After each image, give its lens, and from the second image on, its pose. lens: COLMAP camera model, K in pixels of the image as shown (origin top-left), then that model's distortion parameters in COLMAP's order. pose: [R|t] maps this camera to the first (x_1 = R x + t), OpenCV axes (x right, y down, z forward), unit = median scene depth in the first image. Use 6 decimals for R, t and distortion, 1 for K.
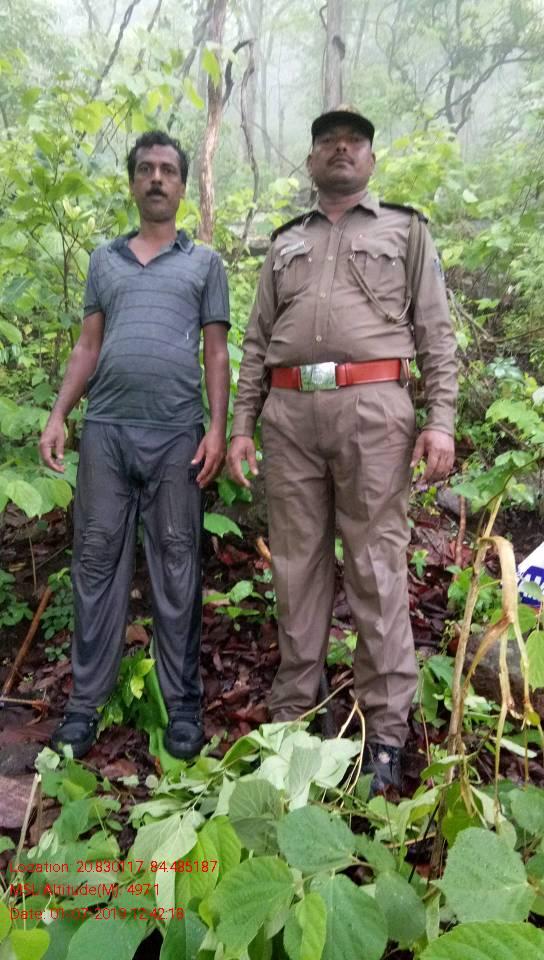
lens RADIAL K [[644.5, 0, 268.6], [0, 644.5, 480.1], [0, 0, 1]] dist [0.001135, -0.055844]
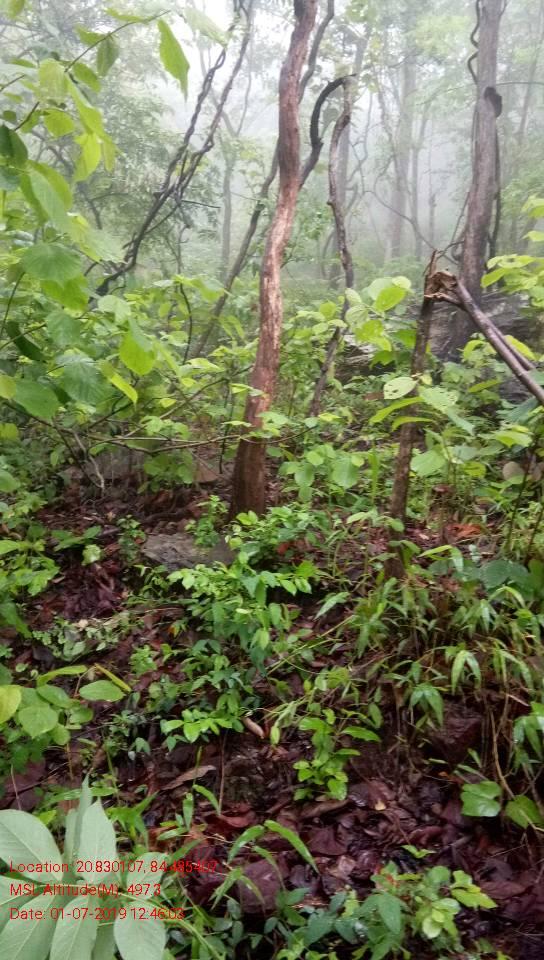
lens RADIAL K [[652.1, 0, 272.0], [0, 652.1, 480.0], [0, 0, 1]] dist [0.002194, -0.062927]
pose [[0.972088, 0.013668, -0.234219, 0.106927], [-0.044166, 0.991114, -0.125467, -0.344050], [0.230423, 0.132310, 0.964054, 0.705890]]
